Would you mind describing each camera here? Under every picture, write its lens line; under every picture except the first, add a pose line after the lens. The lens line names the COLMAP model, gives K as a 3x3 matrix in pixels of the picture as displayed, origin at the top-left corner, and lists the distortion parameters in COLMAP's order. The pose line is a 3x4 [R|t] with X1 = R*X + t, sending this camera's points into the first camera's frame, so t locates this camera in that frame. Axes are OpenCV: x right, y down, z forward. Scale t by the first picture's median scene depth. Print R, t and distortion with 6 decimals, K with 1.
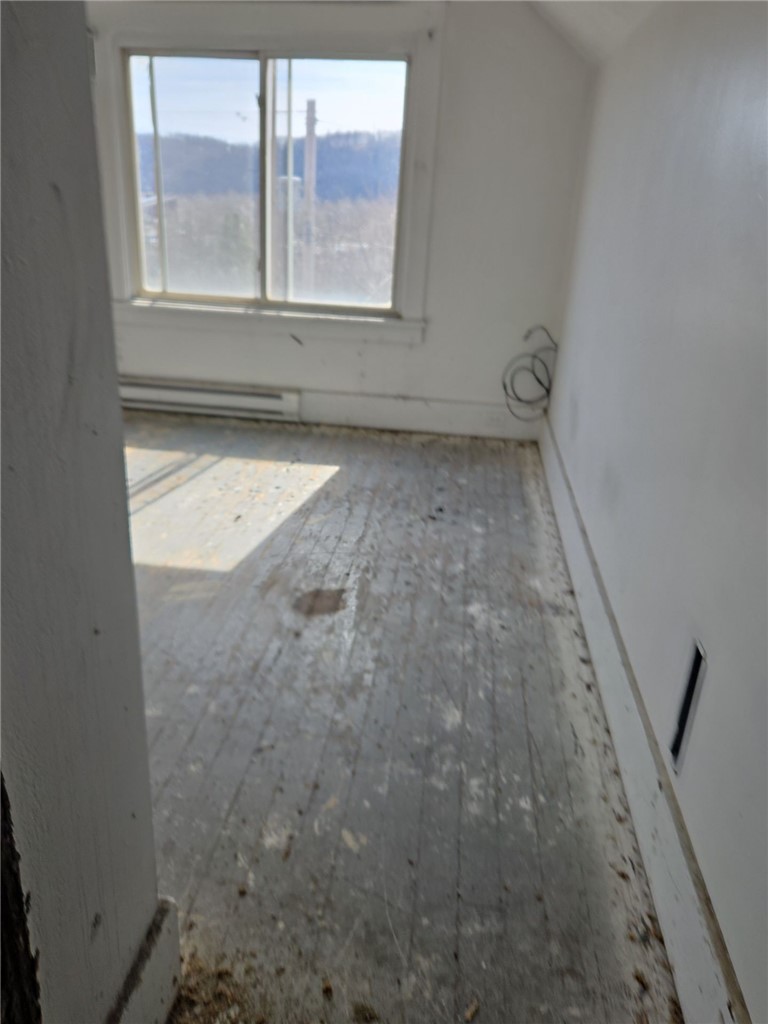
lens RADIAL K [[689.8, 0, 379.2], [0, 689.8, 507.7], [0, 0, 1]] dist [-0.001546, -0.016682]
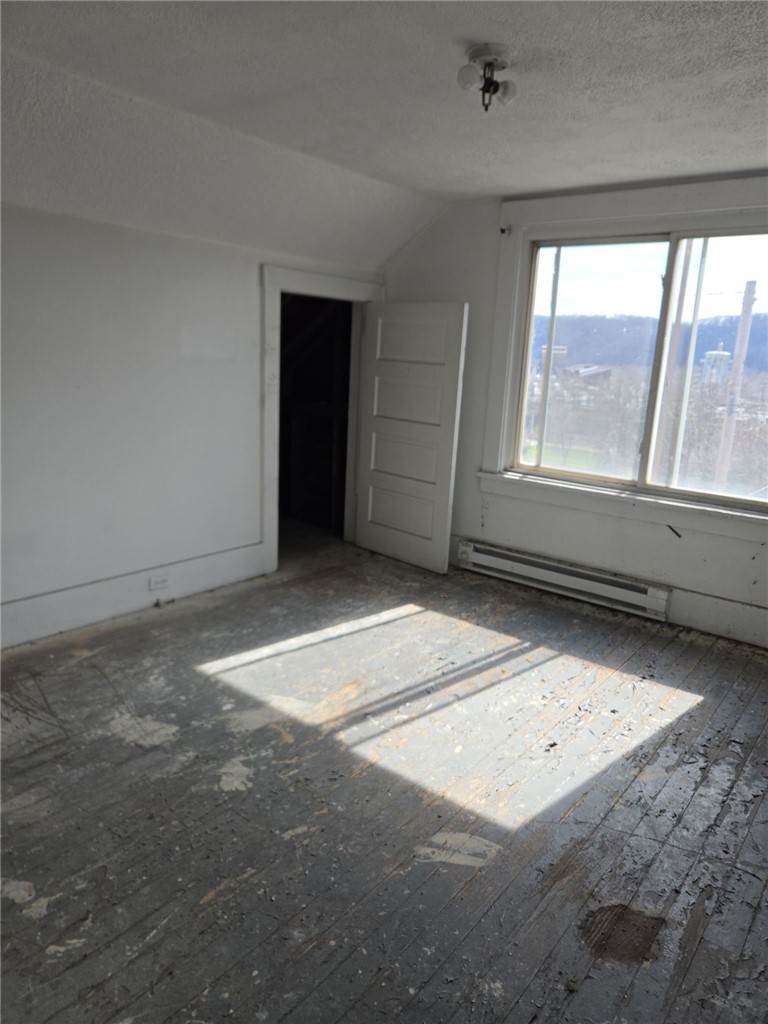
lens RADIAL K [[689.8, 0, 379.2], [0, 689.8, 507.7], [0, 0, 1]] dist [-0.001546, -0.016682]
pose [[0.850833, 0.108343, -0.514145, 0.009079], [-0.221931, 0.961044, -0.164747, -0.066139], [0.476267, 0.254277, 0.841732, 0.125009]]
